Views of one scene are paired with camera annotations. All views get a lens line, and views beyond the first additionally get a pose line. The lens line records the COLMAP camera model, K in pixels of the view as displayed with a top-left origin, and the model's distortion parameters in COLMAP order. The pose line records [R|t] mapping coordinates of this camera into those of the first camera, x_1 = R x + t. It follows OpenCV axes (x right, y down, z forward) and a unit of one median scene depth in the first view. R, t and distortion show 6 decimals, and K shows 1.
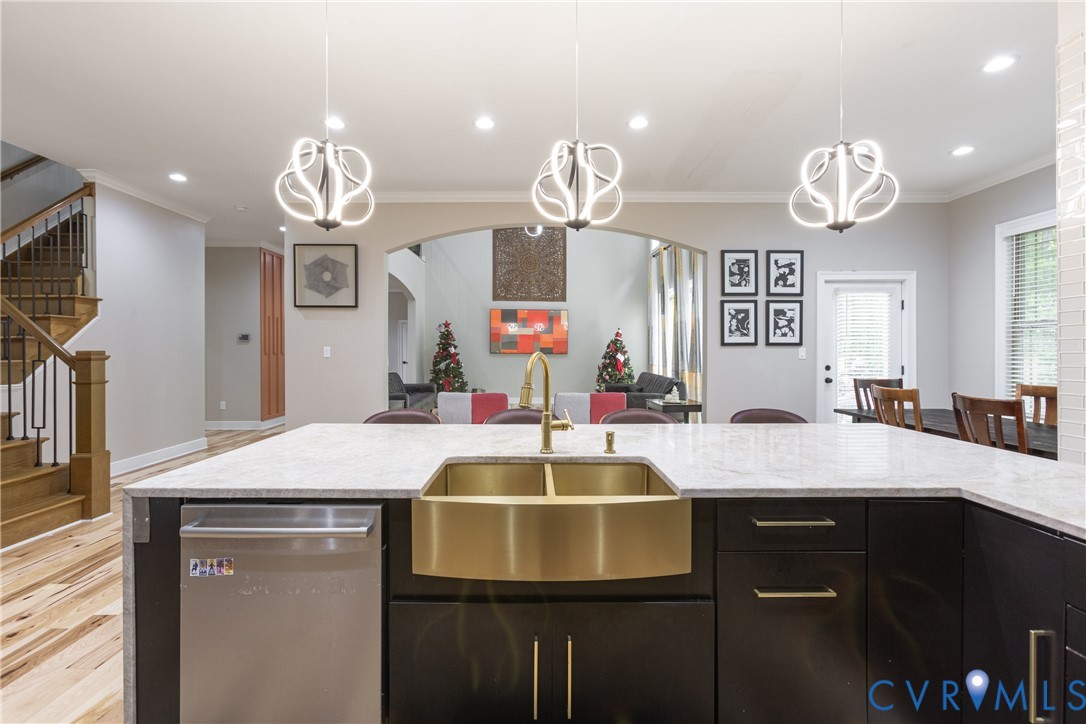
lens RADIAL K [[486.5, 0, 535.9], [0, 486.5, 353.9], [0, 0, 1]] dist [-0.010176, 0.007470]
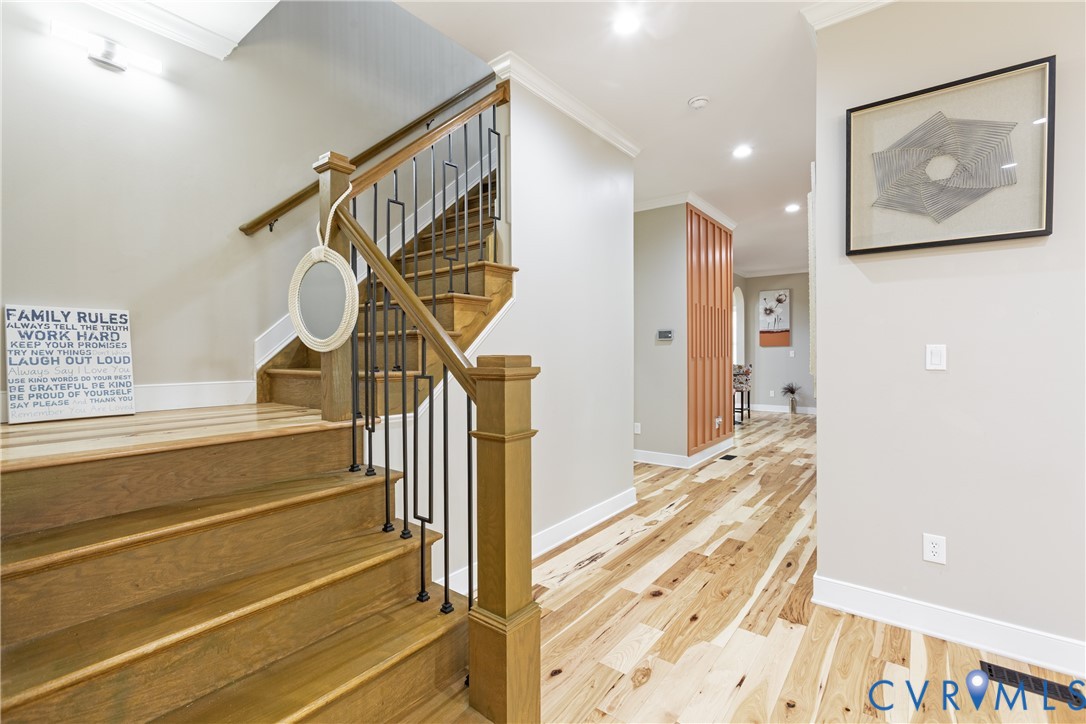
lens RADIAL K [[486.5, 0, 539.4], [0, 486.5, 356.6], [0, 0, 1]] dist [-0.010176, 0.007470]
pose [[0.783948, 0.002062, -0.620823, -0.525713], [-0.001116, 0.999998, 0.001913, -0.005406], [0.620826, -0.000806, 0.783948, 0.572125]]
